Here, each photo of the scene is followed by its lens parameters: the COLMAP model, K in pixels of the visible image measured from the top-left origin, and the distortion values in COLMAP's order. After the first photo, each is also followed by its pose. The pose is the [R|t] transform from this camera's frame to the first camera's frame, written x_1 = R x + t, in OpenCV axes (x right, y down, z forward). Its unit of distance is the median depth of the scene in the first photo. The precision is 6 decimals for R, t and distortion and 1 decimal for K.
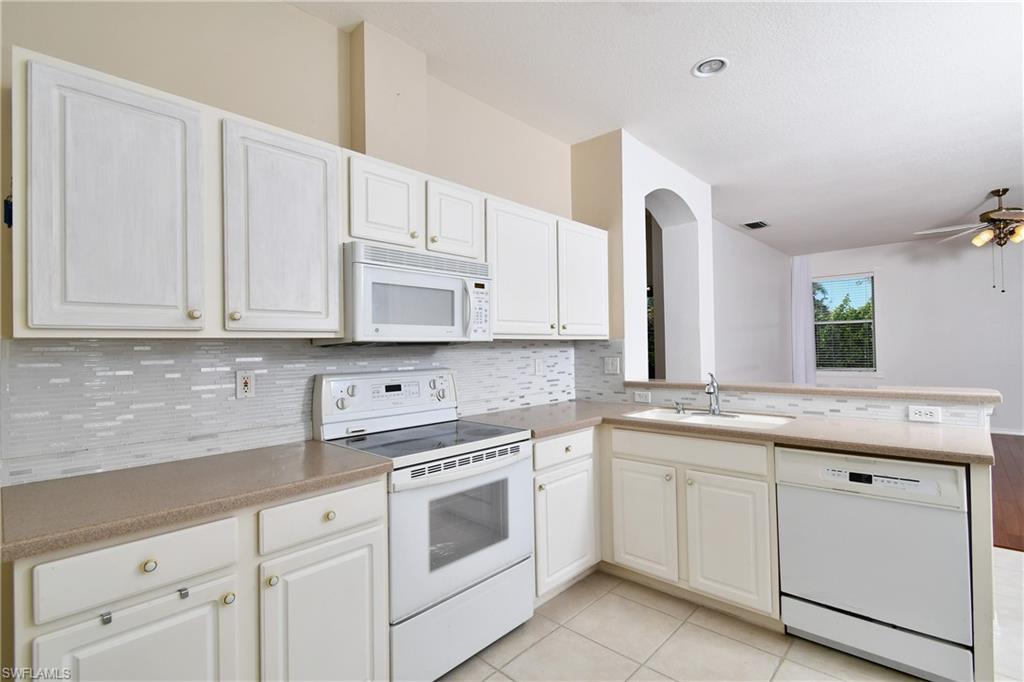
lens RADIAL K [[497.6, 0, 515.9], [0, 497.6, 339.0], [0, 0, 1]] dist [-0.001715, -0.000198]
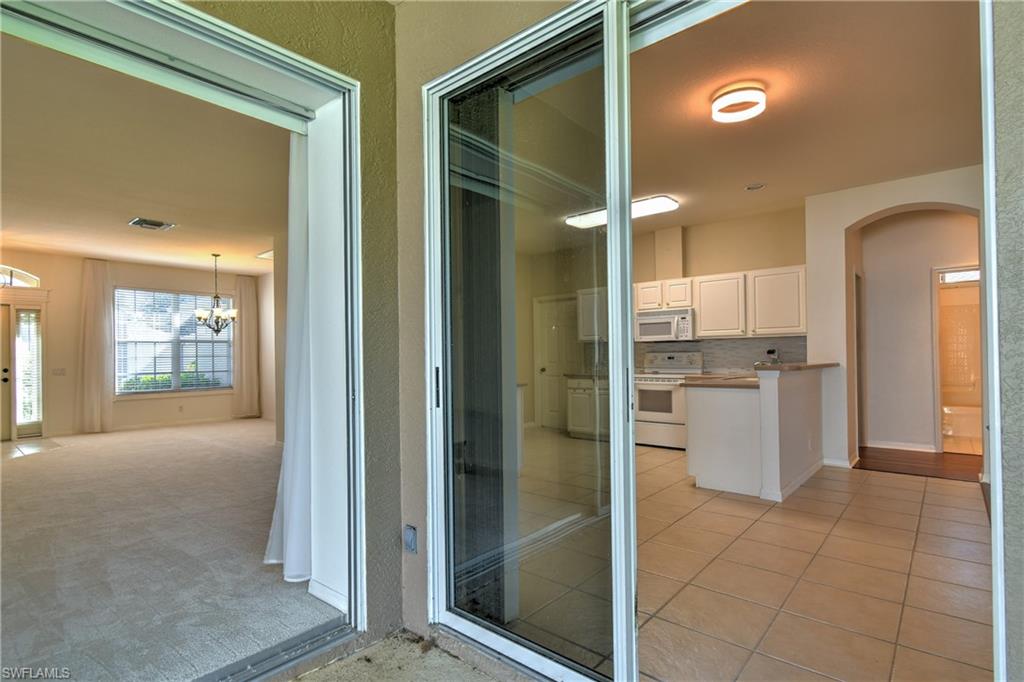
lens RADIAL K [[497.6, 0, 511.6], [0, 497.6, 344.9], [0, 0, 1]] dist [-0.001715, -0.000198]
pose [[0.005869, -0.009553, -0.999937, 2.466787], [0.029481, 0.999521, -0.009376, 0.026692], [0.999548, -0.029424, 0.006148, 0.111491]]
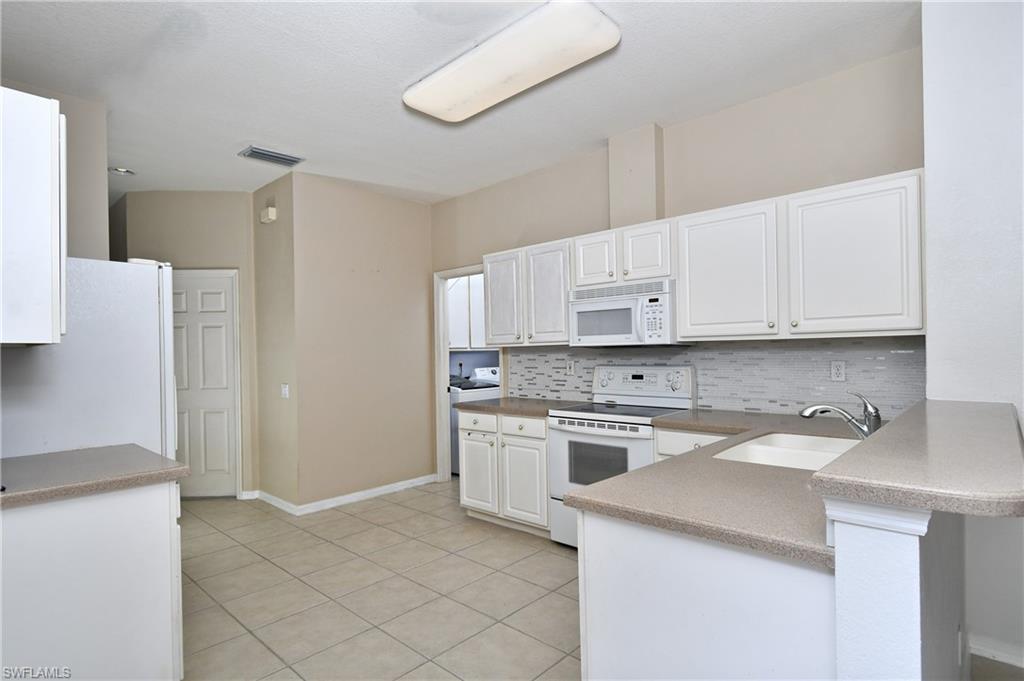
lens RADIAL K [[523.2, 0, 515.0], [0, 523.2, 347.6], [0, 0, 1]] dist [-0.000447, 0.000198]
pose [[-0.030525, 0.002449, -0.999531, 1.273105], [0.033227, 0.999447, 0.001434, -0.000919], [0.998982, -0.033168, -0.030590, 0.691651]]
